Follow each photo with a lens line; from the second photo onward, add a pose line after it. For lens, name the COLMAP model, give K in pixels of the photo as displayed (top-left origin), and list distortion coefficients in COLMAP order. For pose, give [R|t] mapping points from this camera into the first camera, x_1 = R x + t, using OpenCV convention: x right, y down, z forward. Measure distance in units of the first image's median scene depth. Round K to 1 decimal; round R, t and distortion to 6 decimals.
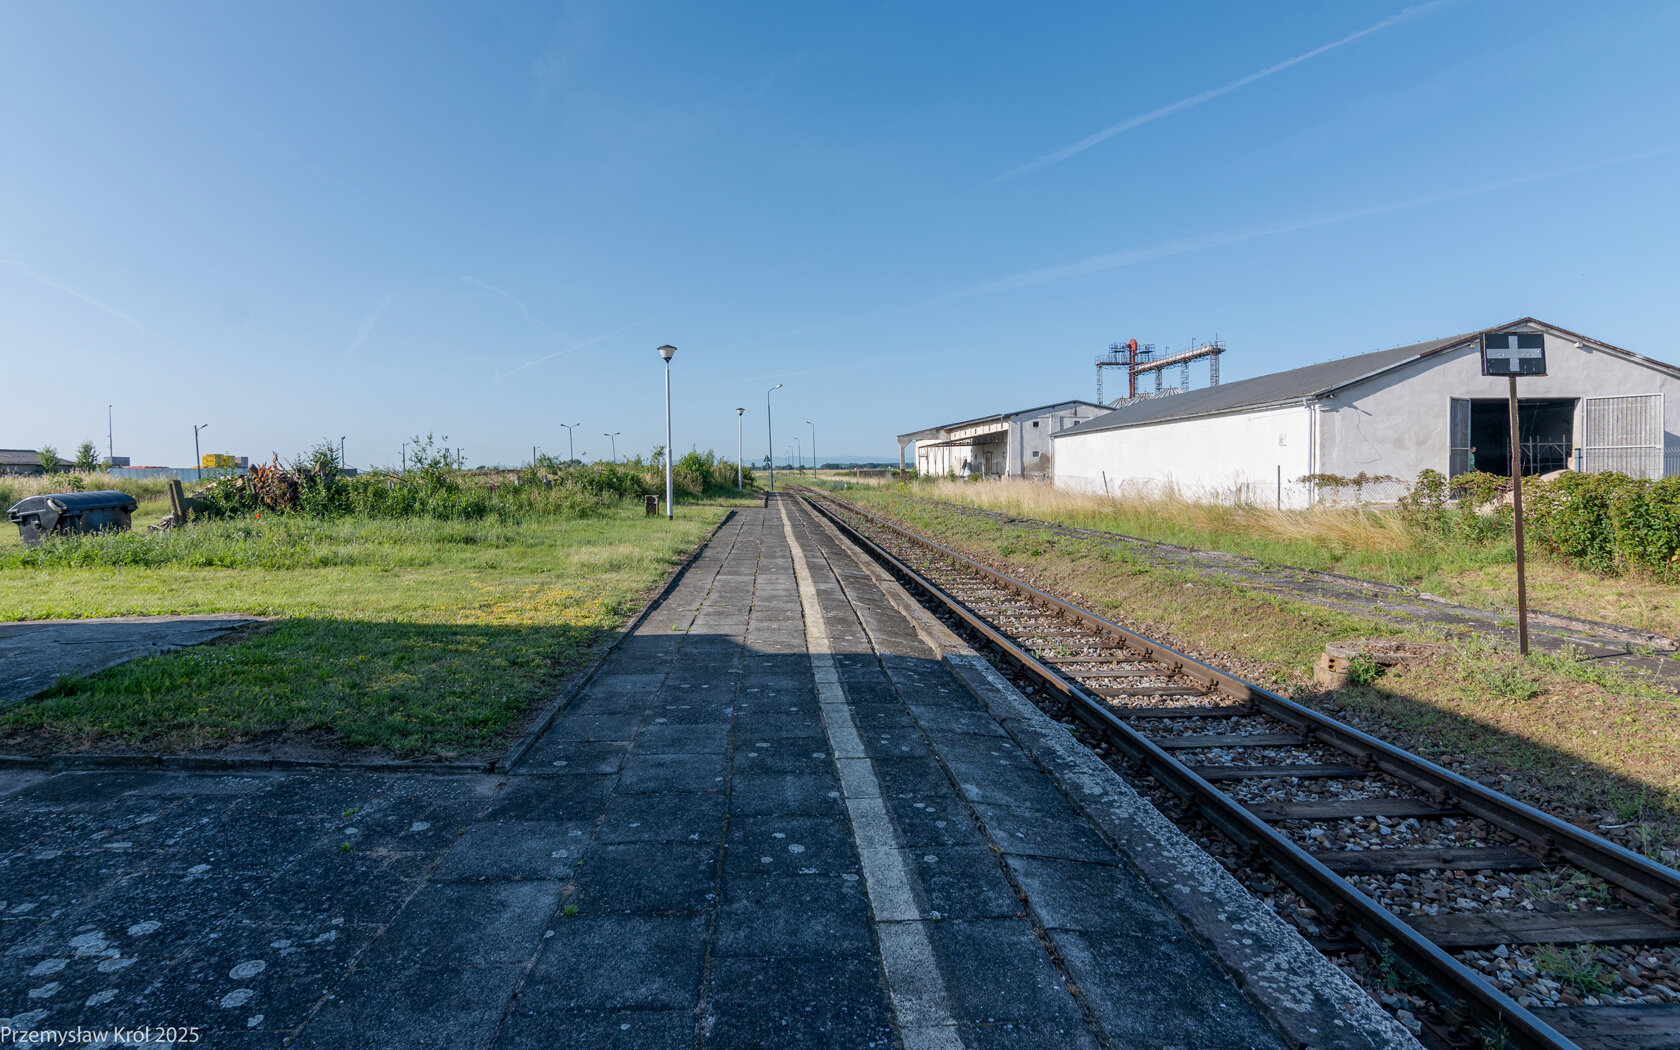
lens RADIAL K [[866.1, 0, 830.8], [0, 866.1, 495.6], [0, 0, 1]] dist [-0.003541, -0.000277]
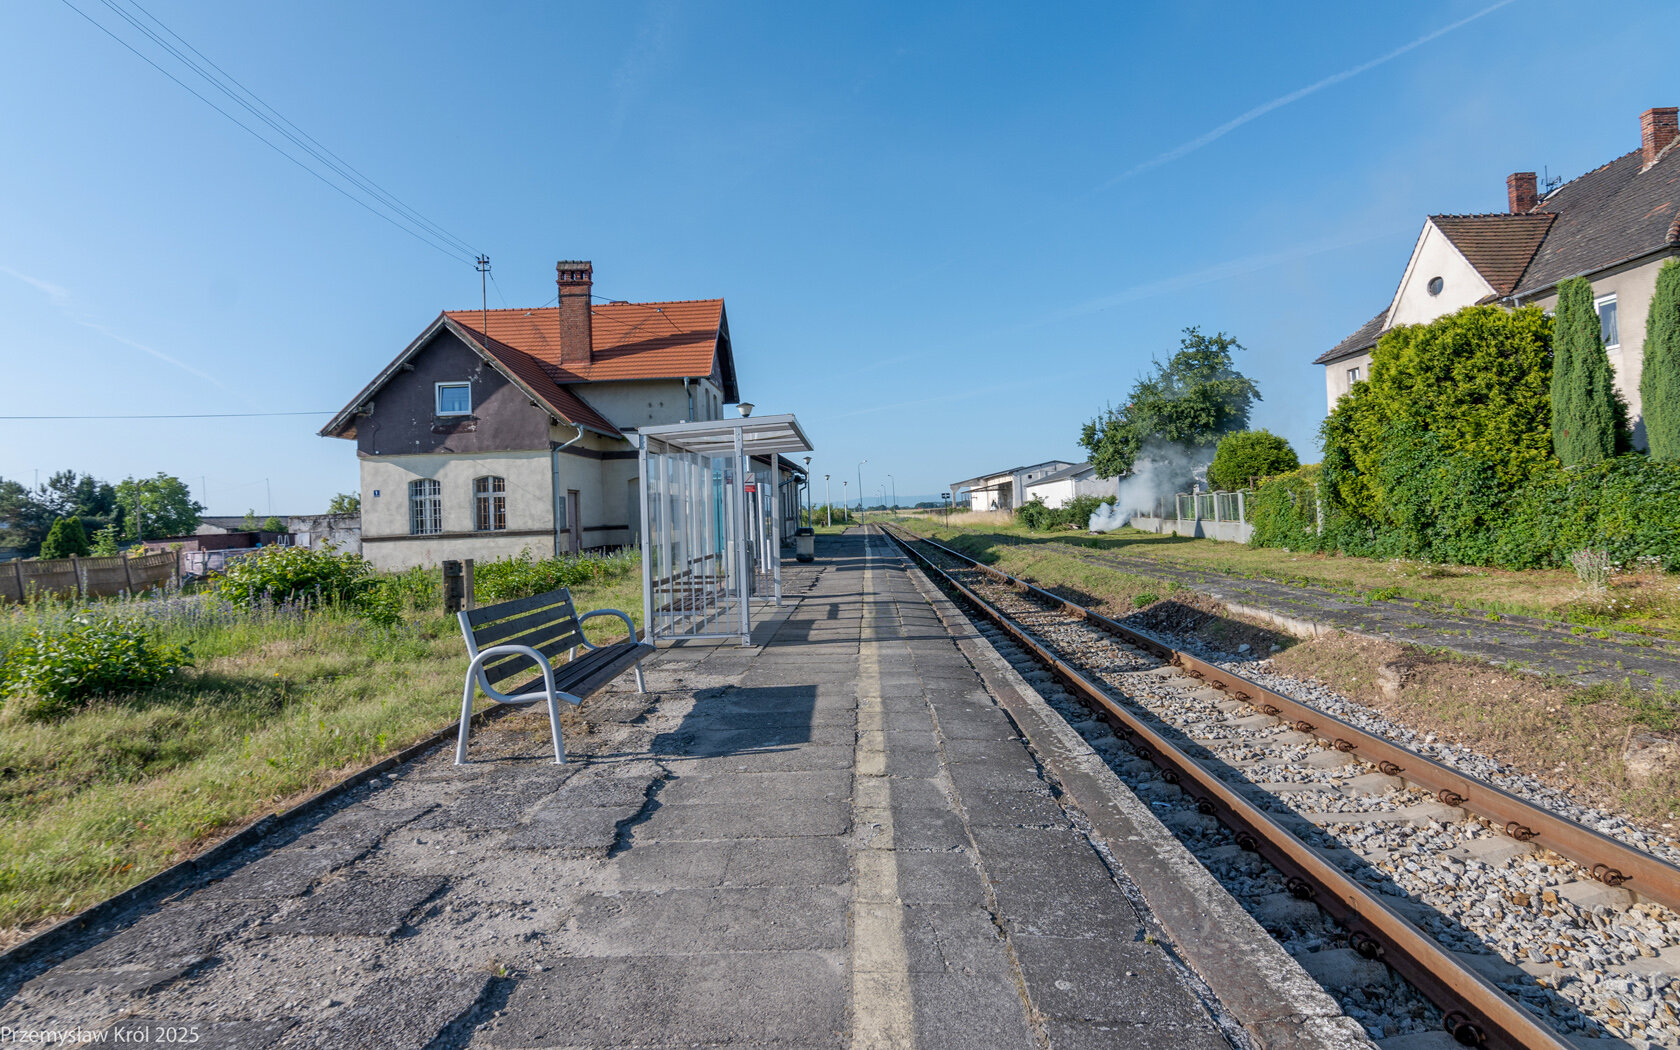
lens RADIAL K [[866.1, 0, 830.8], [0, 866.1, 495.6], [0, 0, 1]] dist [-0.003541, -0.000277]
pose [[0.993743, -0.035148, -0.106016, 0.044294], [0.030135, 0.998368, -0.048517, 0.016678], [0.107549, 0.045018, 0.993180, -0.587154]]
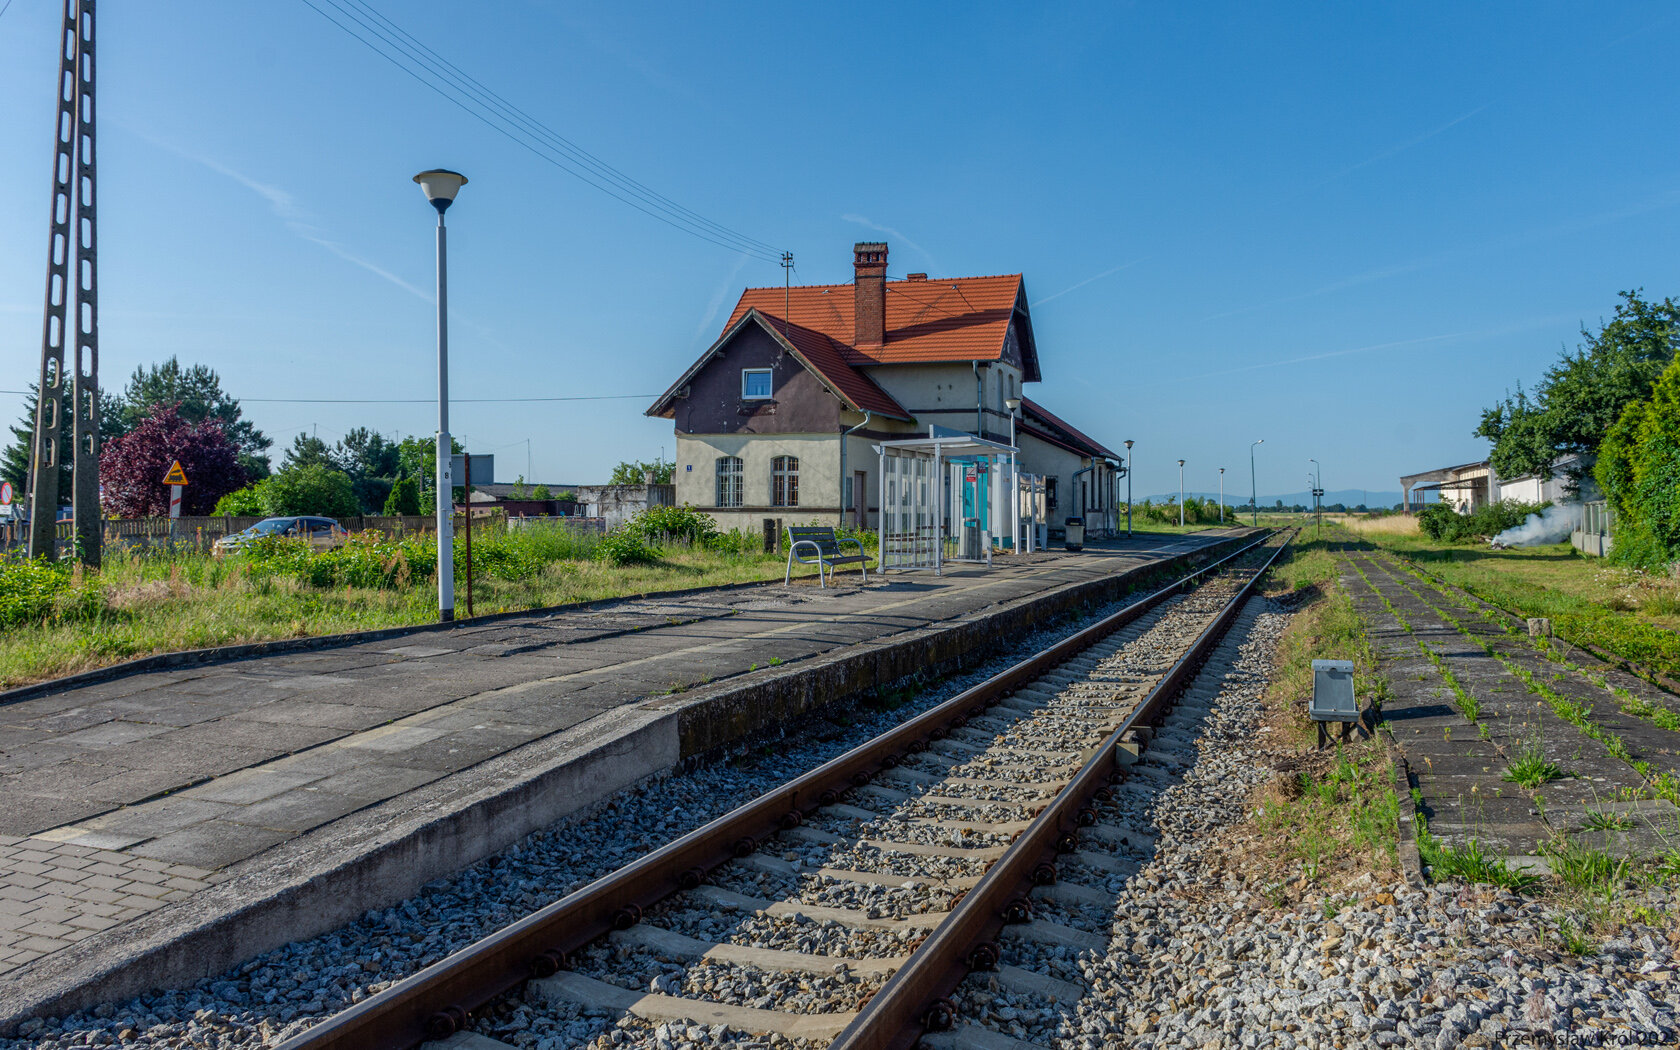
lens RADIAL K [[1258.1, 0, 835.4], [0, 1258.1, 497.5], [0, 0, 1]] dist [-0.074023, -0.005992]
pose [[0.908704, 0.008263, -0.417359, 0.110181], [-0.024719, 0.999115, -0.034041, 0.023069], [0.416709, 0.041250, 0.908104, -0.724265]]
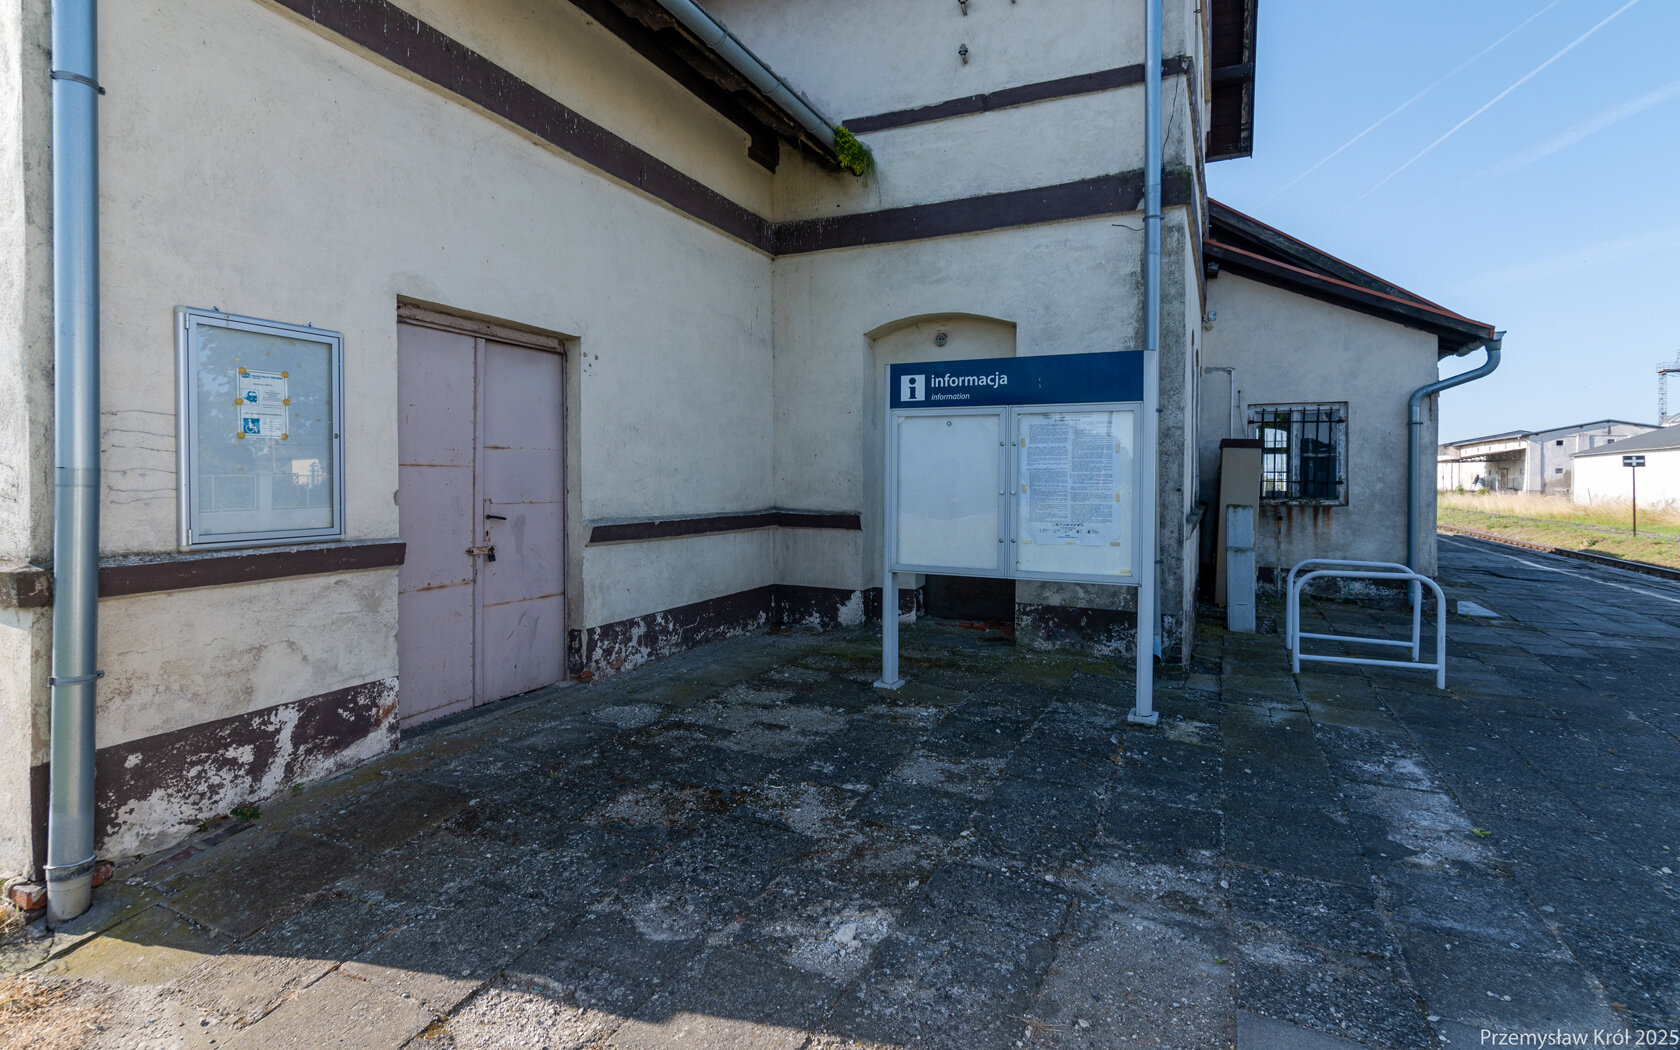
lens RADIAL K [[820.3, 0, 845.7], [0, 820.3, 490.9], [0, 0, 1]] dist [-0.000734, 0.000411]
pose [[0.874351, 0.017494, -0.484979, -0.040684], [-0.024893, 0.999651, -0.008819, 0.007065], [0.484656, 0.019784, 0.874481, -0.305311]]
